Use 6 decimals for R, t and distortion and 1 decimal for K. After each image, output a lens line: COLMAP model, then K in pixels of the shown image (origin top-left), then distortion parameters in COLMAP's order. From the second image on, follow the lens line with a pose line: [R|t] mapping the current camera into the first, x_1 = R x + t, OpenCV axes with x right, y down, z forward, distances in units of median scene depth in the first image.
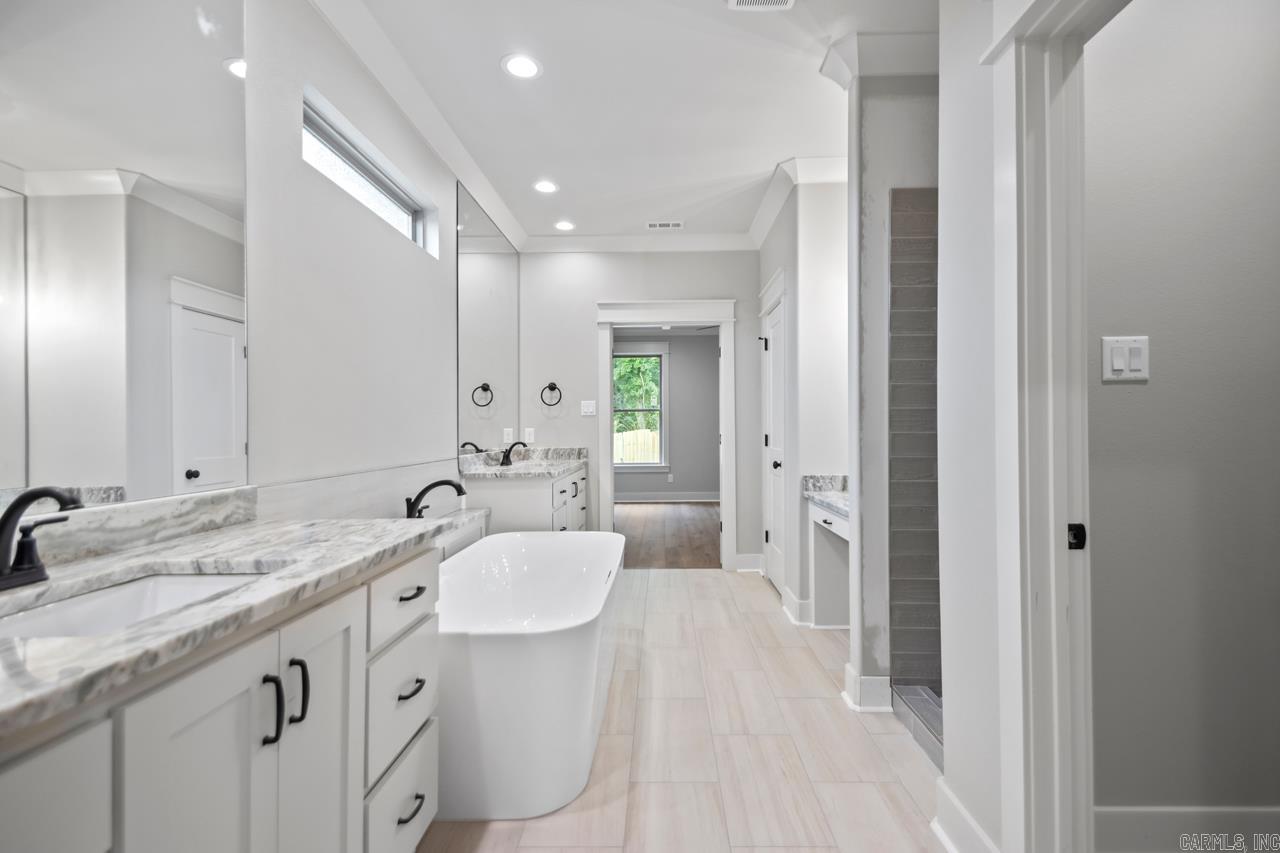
lens RADIAL K [[574.1, 0, 640.0], [0, 574.1, 426.5], [0, 0, 1]] dist [0.020714, -0.023788]
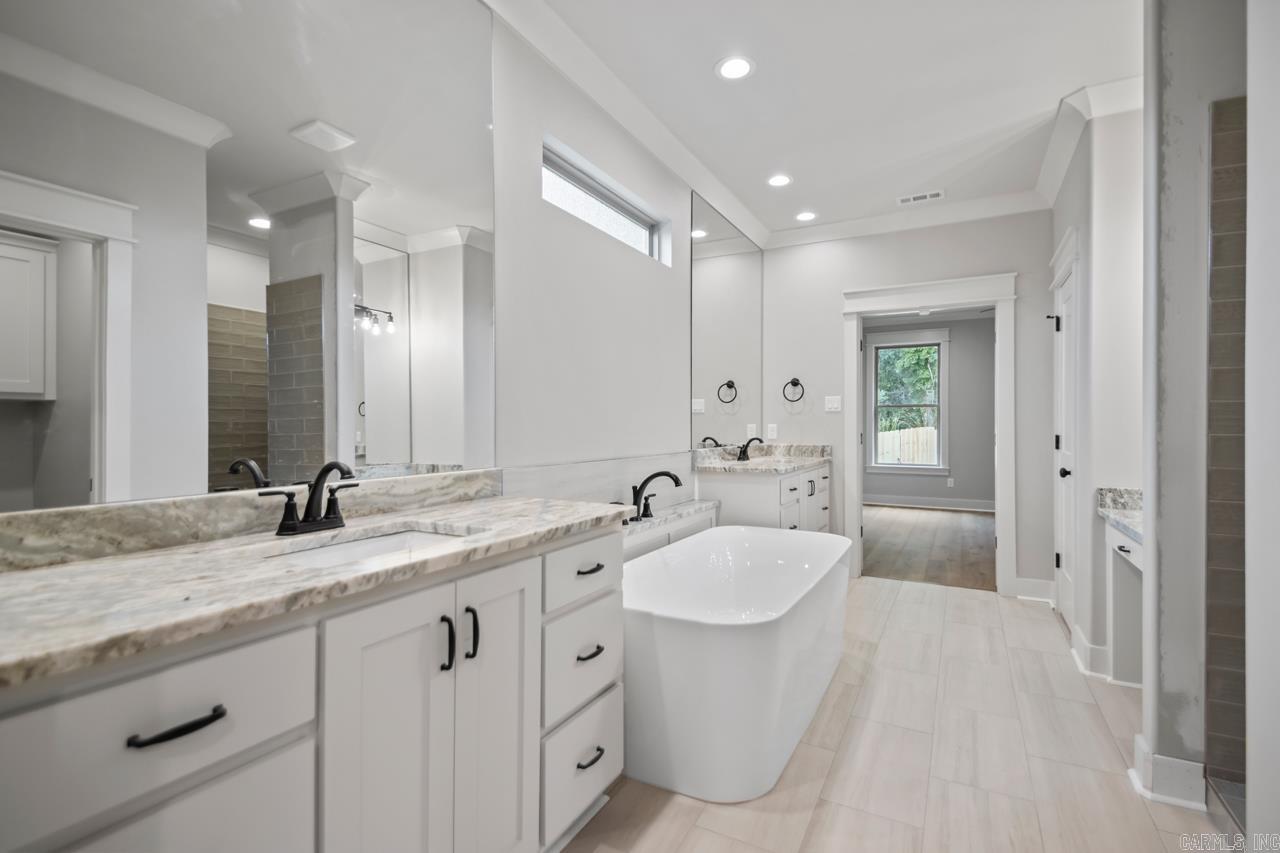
lens RADIAL K [[567.1, 0, 642.8], [0, 567.1, 428.2], [0, 0, 1]] dist [0.013825, -0.016412]
pose [[0.889161, 0.013181, -0.457404, 0.099286], [-0.008491, 0.999888, 0.012308, -0.000892], [0.457516, -0.007060, 0.889174, 0.027366]]
